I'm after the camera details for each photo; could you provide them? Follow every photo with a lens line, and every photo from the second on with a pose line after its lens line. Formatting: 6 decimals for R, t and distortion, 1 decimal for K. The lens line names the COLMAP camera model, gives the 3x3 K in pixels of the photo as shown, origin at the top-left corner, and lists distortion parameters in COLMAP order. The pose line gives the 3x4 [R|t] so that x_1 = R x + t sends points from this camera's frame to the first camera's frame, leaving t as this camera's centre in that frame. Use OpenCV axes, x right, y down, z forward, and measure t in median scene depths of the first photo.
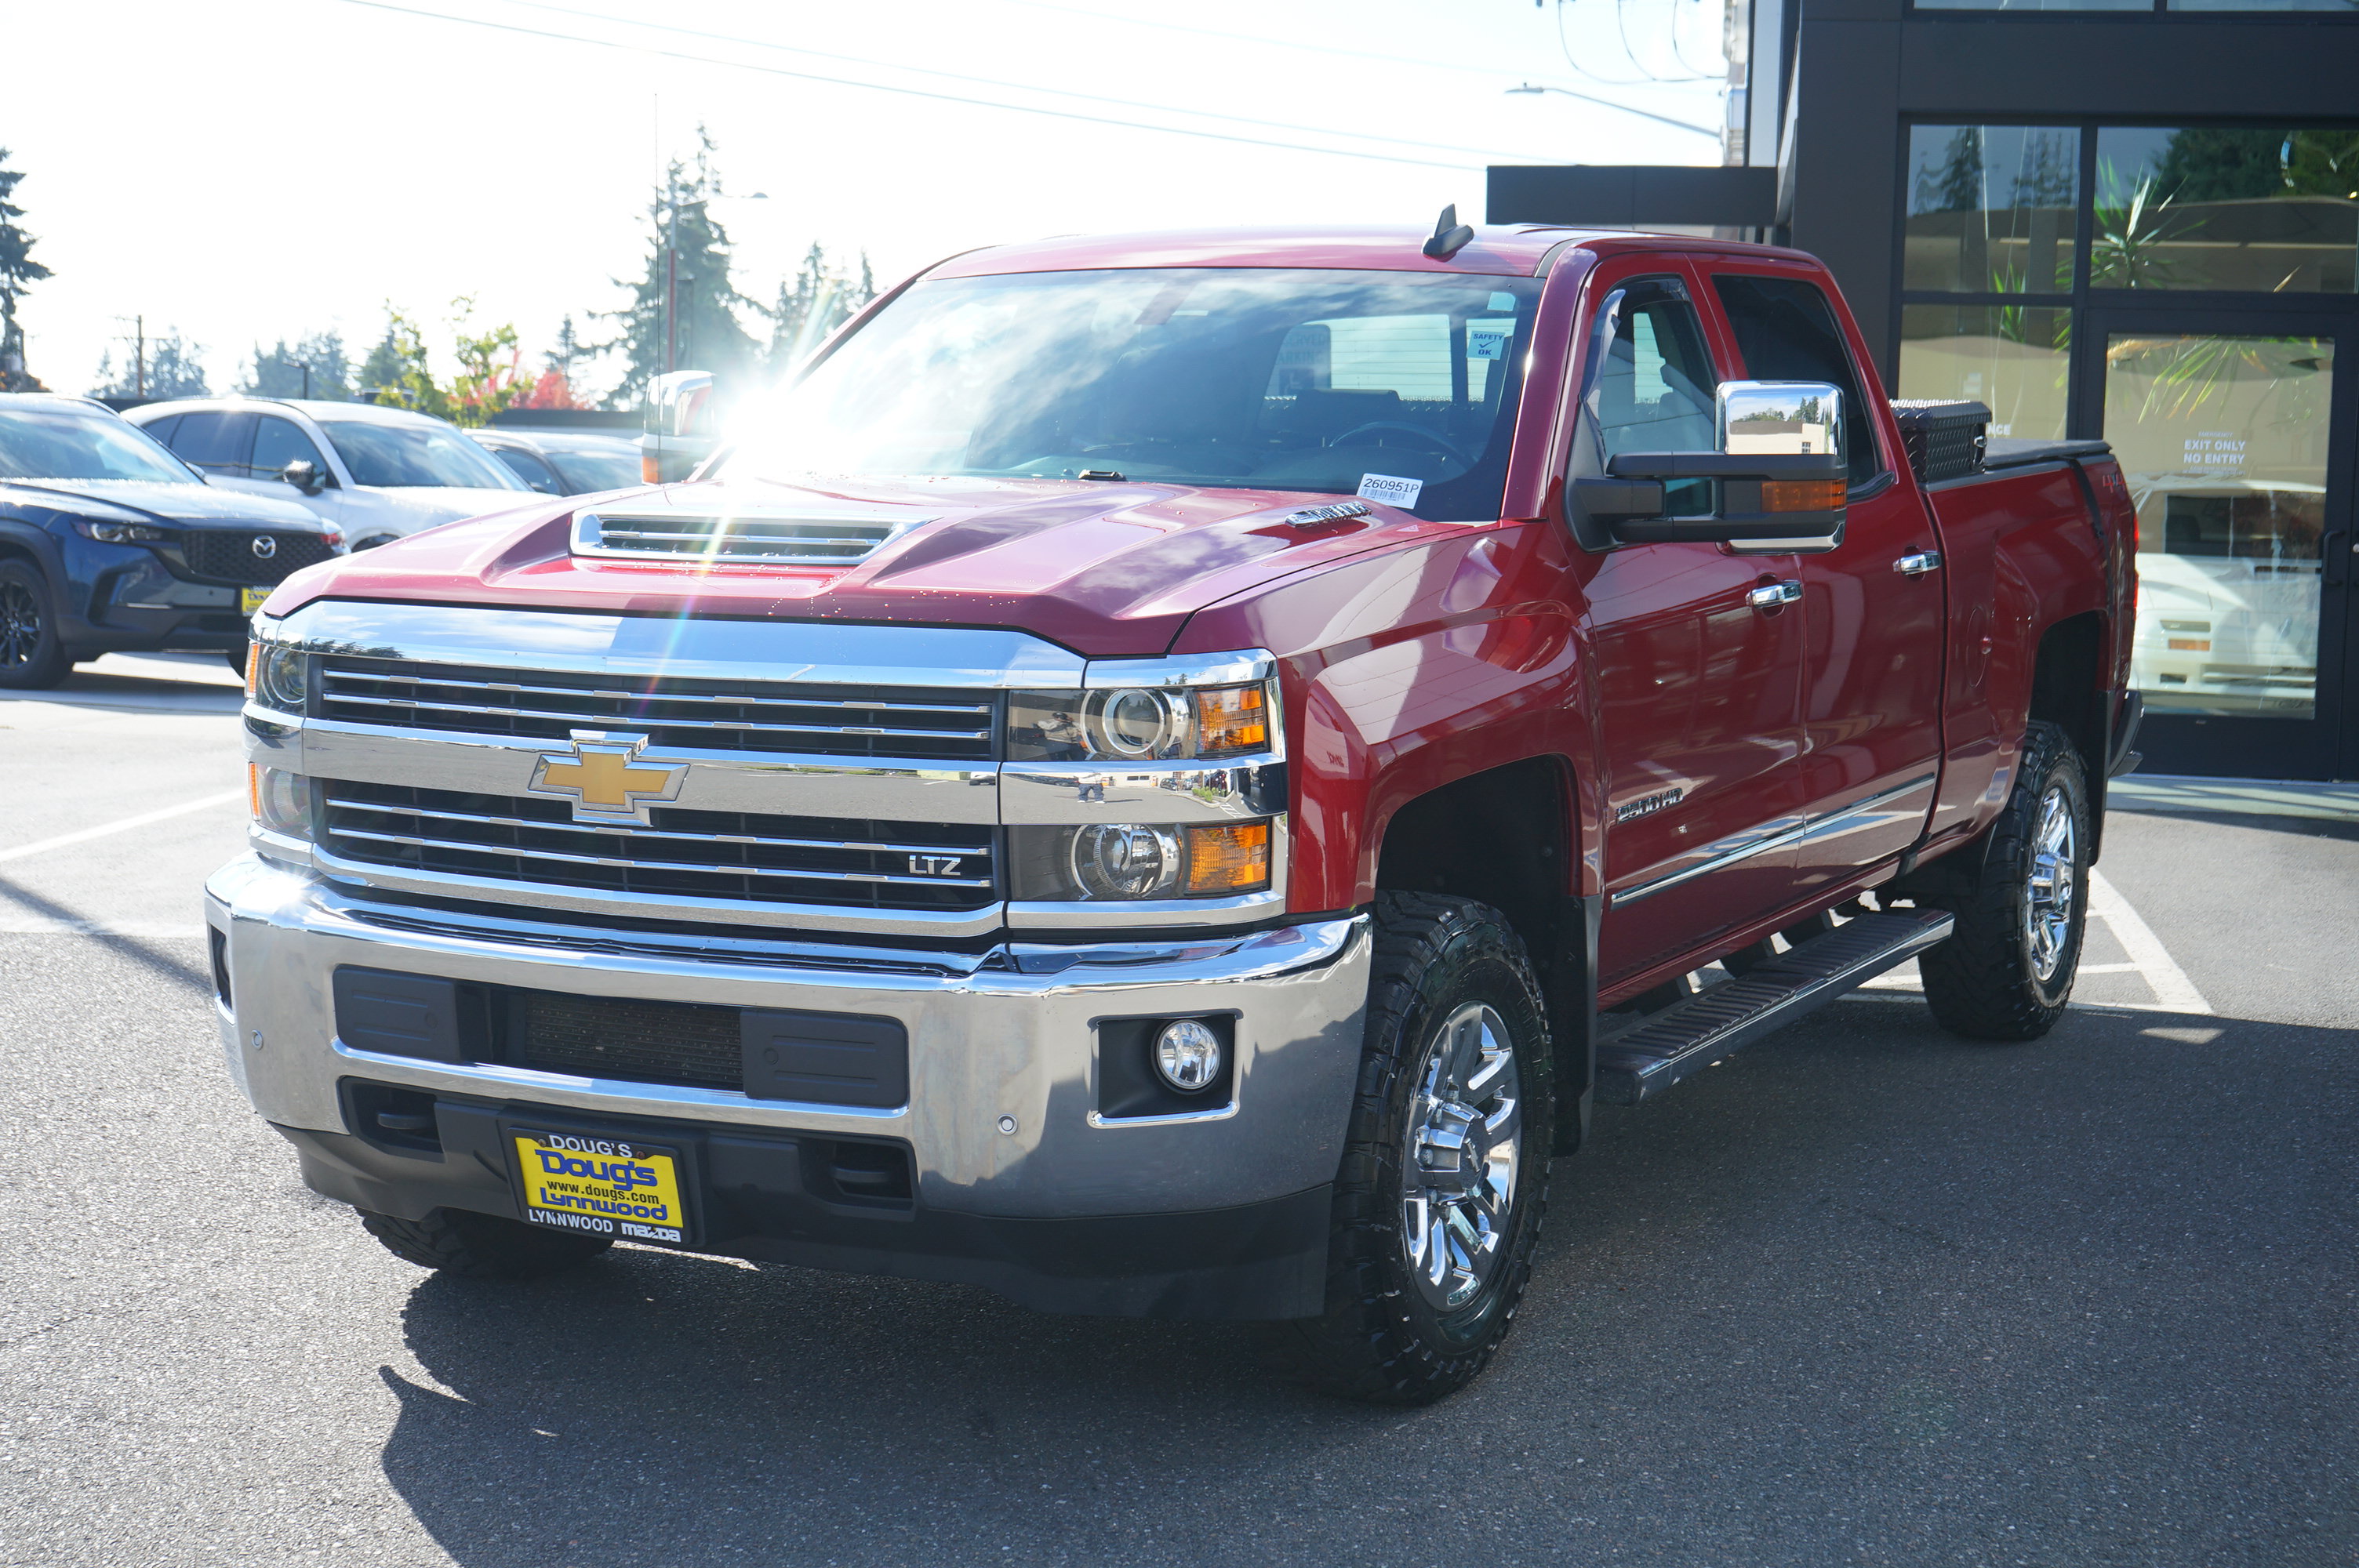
lens RADIAL K [[3670.9, 0, 1179.5], [0, 3670.9, 784.0], [0, 0, 1]] dist [-0.016664, 0.021038]
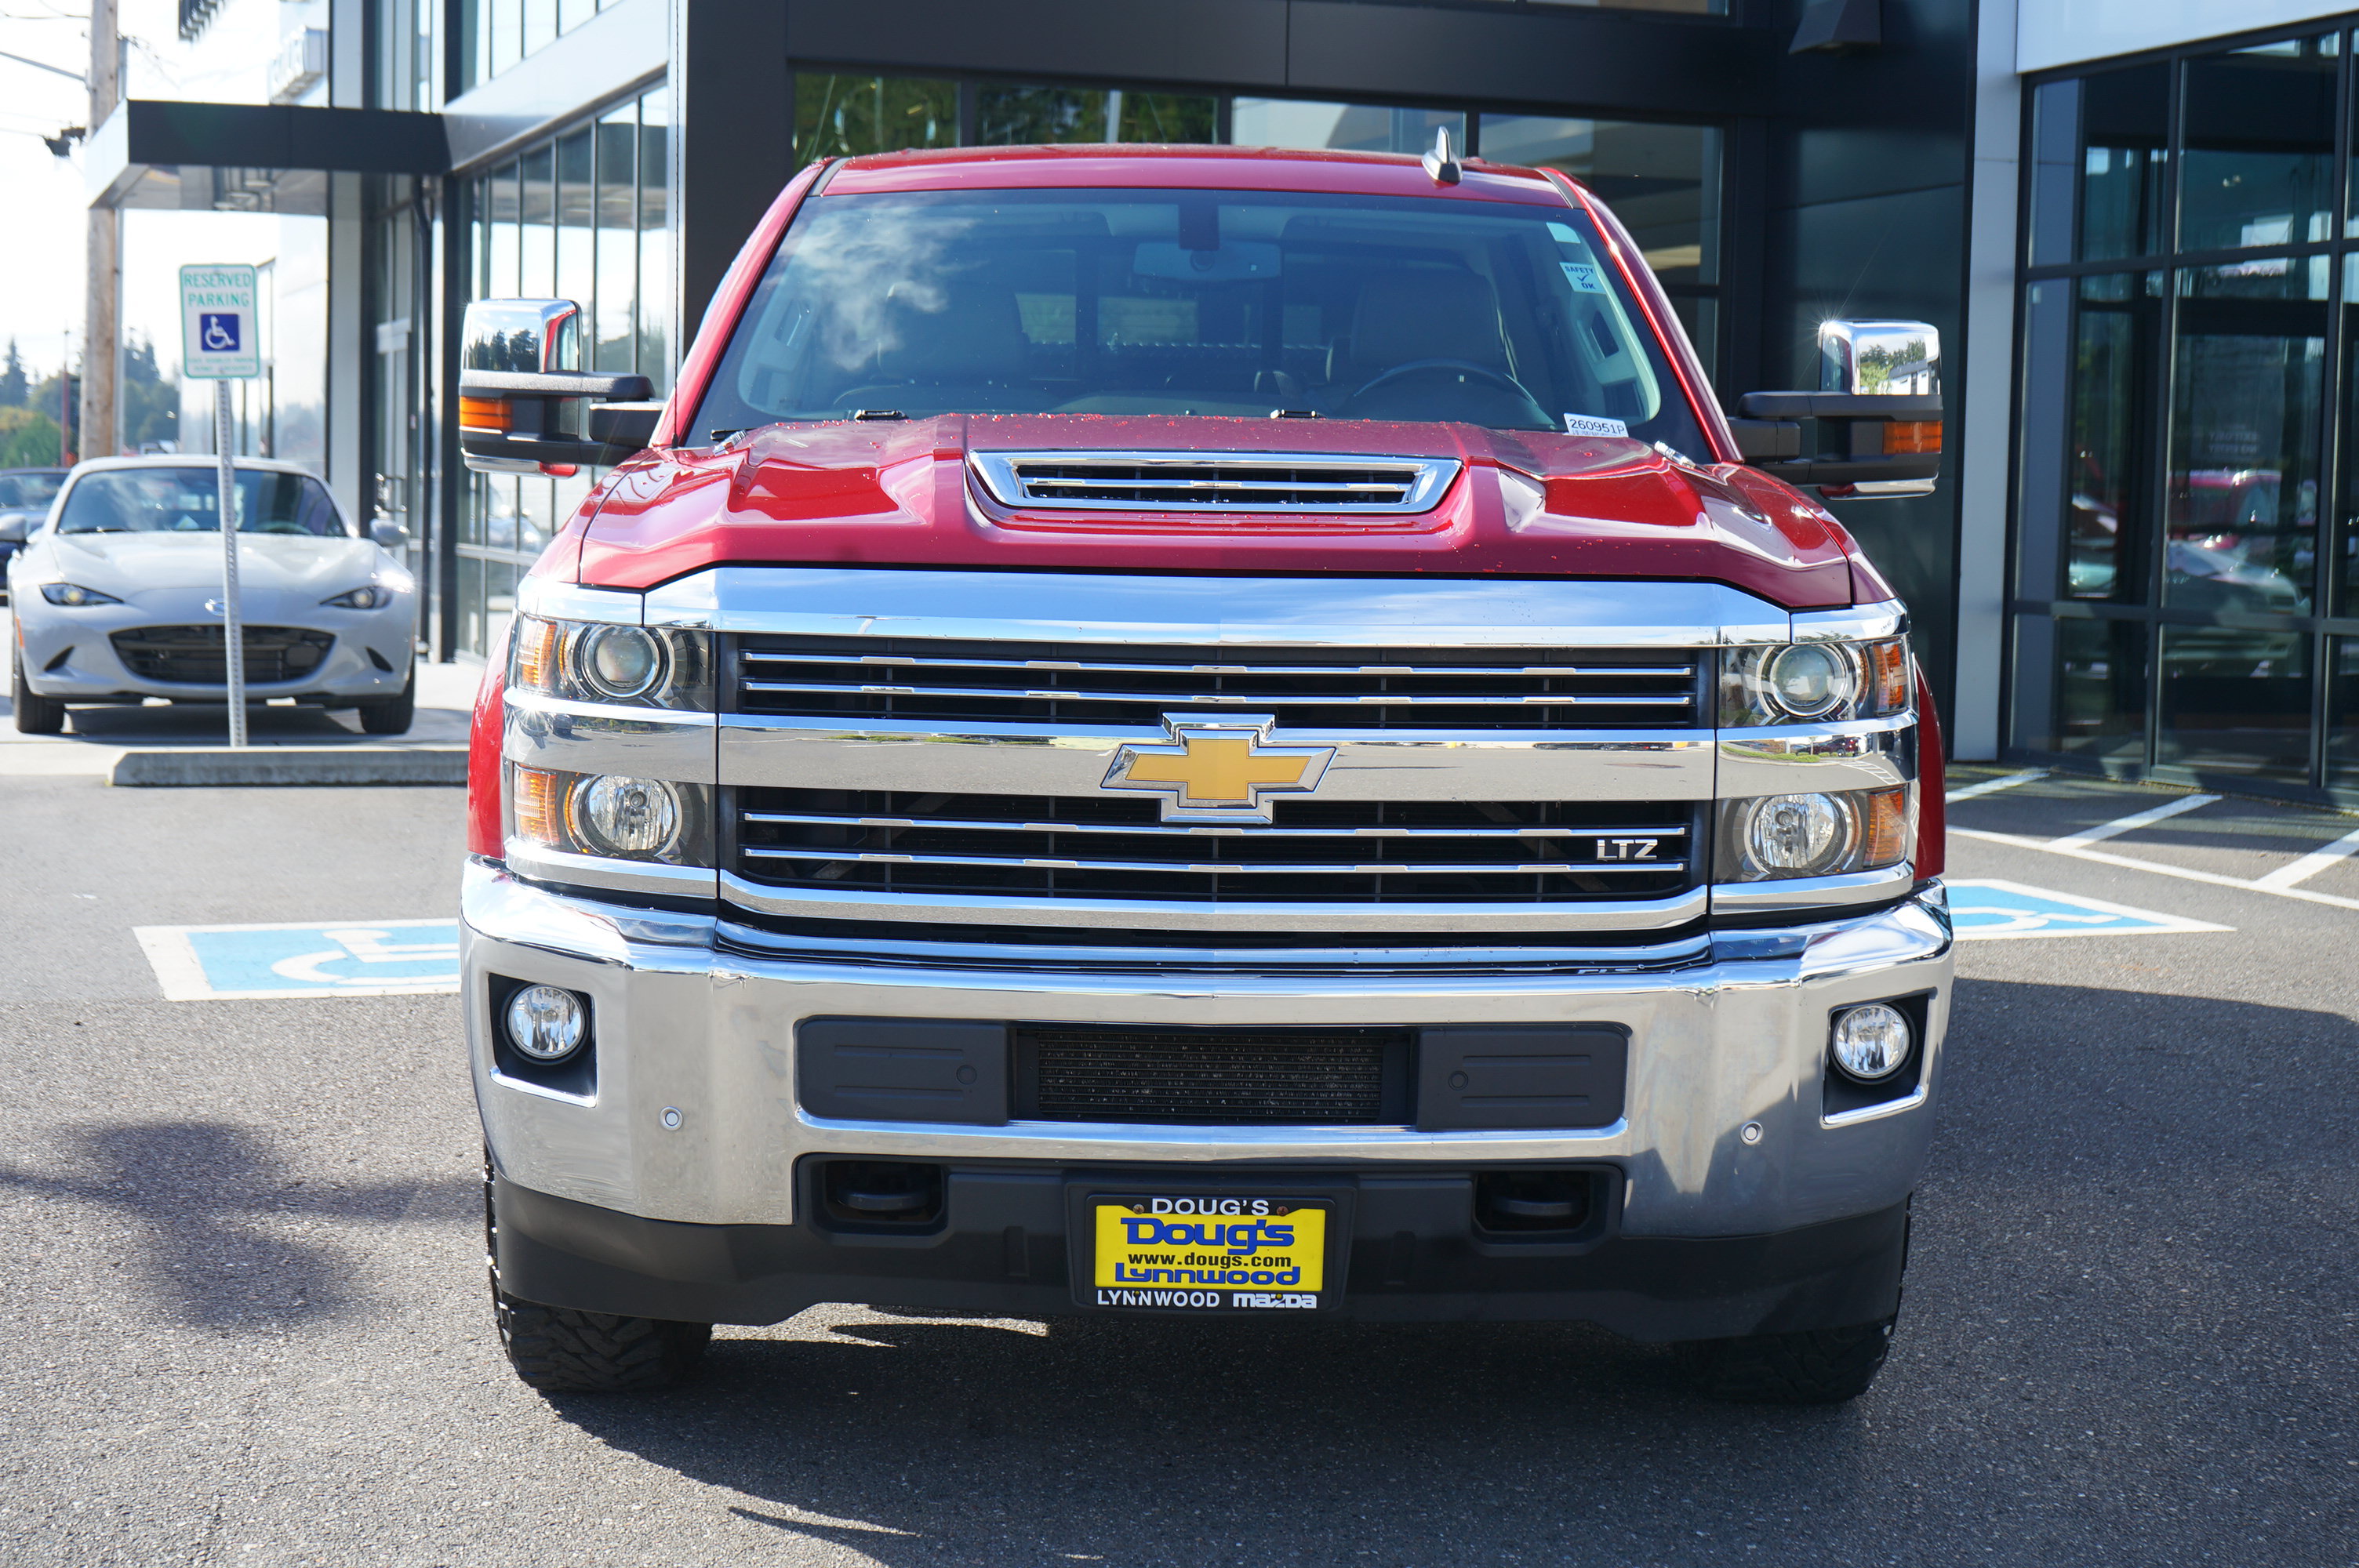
lens RADIAL K [[3767.3, 0, 1179.5], [0, 3767.3, 784.0], [0, 0, 1]] dist [-0.043846, 0.004636]
pose [[0.883669, -0.044215, 0.466020, -0.567194], [0.041524, 0.999009, 0.016047, -0.012302], [-0.466268, 0.005171, 0.884629, 0.239929]]
